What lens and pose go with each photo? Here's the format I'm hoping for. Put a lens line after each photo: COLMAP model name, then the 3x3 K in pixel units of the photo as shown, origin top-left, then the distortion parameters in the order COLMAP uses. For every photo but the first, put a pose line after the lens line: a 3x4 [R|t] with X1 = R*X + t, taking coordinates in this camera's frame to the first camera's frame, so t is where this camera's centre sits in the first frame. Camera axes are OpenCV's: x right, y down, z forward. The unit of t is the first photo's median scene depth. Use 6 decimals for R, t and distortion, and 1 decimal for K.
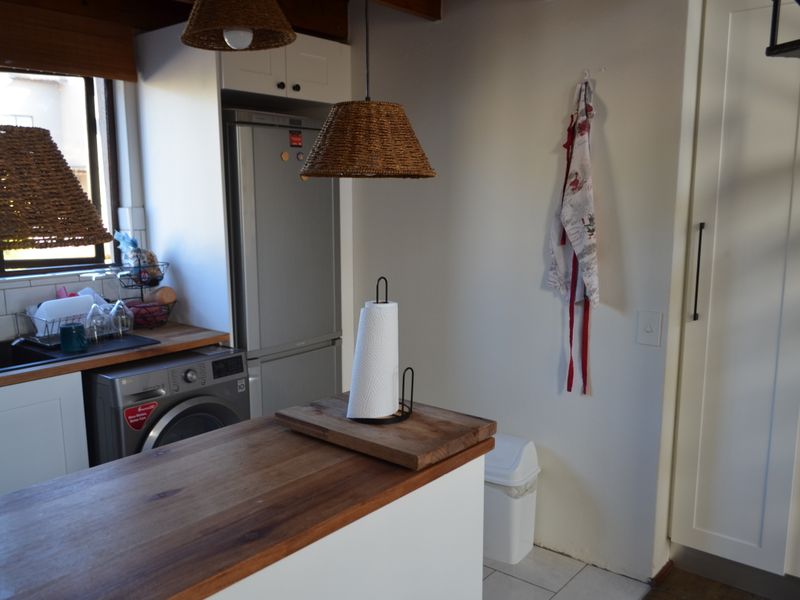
lens RADIAL K [[699.5, 0, 403.6], [0, 699.5, 310.6], [0, 0, 1]] dist [-0.008904, -0.004588]
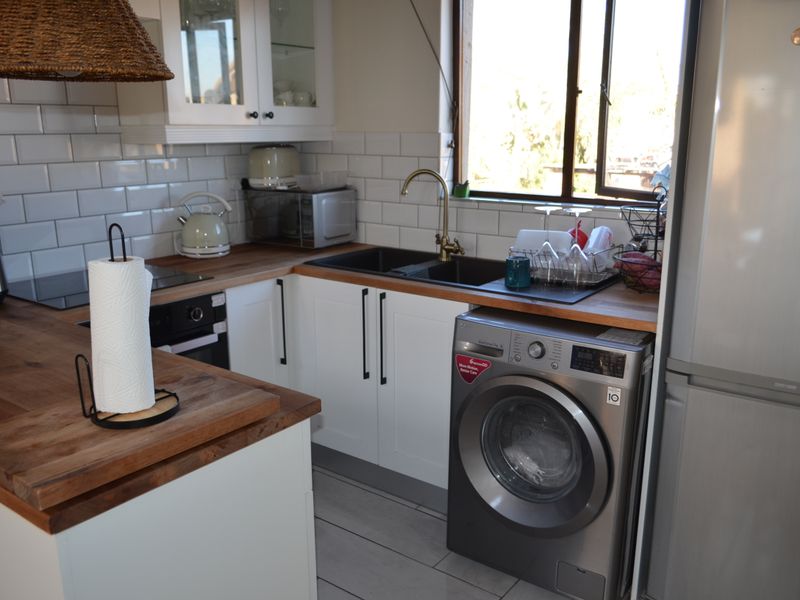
lens RADIAL K [[701.6, 0, 400.0], [0, 701.6, 300.0], [0, 0, 1]] dist [-0.009053, -0.002058]
pose [[0.046421, 0.243513, -0.968786, 0.400329], [-0.161231, 0.958942, 0.233313, -0.109579], [0.985824, 0.145368, 0.083777, 0.717858]]
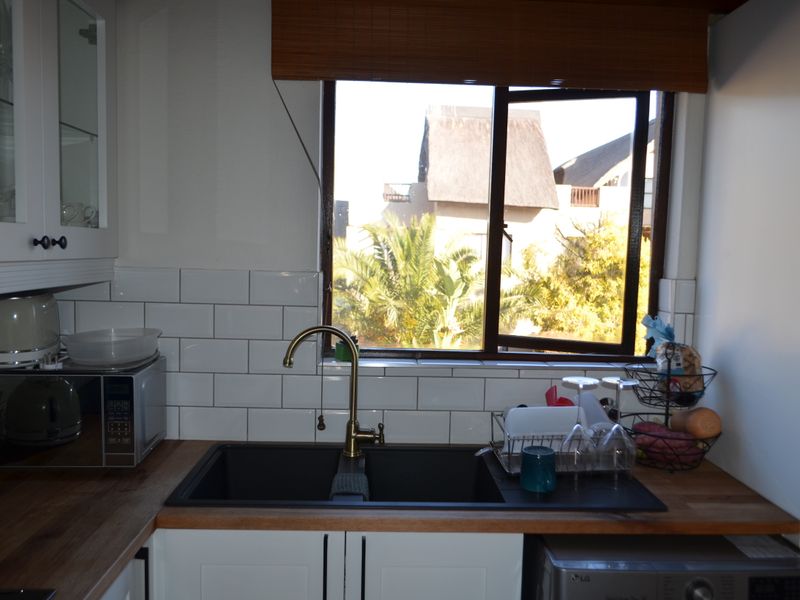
lens RADIAL K [[699.5, 0, 403.6], [0, 699.5, 310.6], [0, 0, 1]] dist [-0.008904, -0.004588]
pose [[0.657564, 0.086827, -0.748378, -0.064645], [-0.149260, 0.988661, -0.016444, -0.076025], [0.738465, 0.122516, 0.663068, 0.409659]]
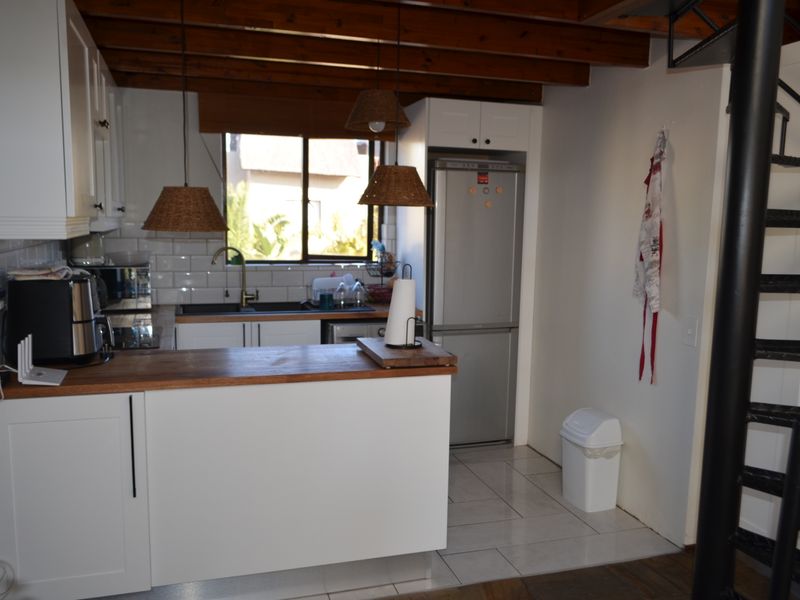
lens RADIAL K [[699.5, 0, 403.6], [0, 699.5, 310.6], [0, 0, 1]] dist [-0.008904, -0.004588]
pose [[0.833044, 0.089872, -0.545857, 0.534702], [-0.108879, 0.994052, -0.002498, 0.041205], [0.542386, 0.061513, 0.837874, -0.257240]]
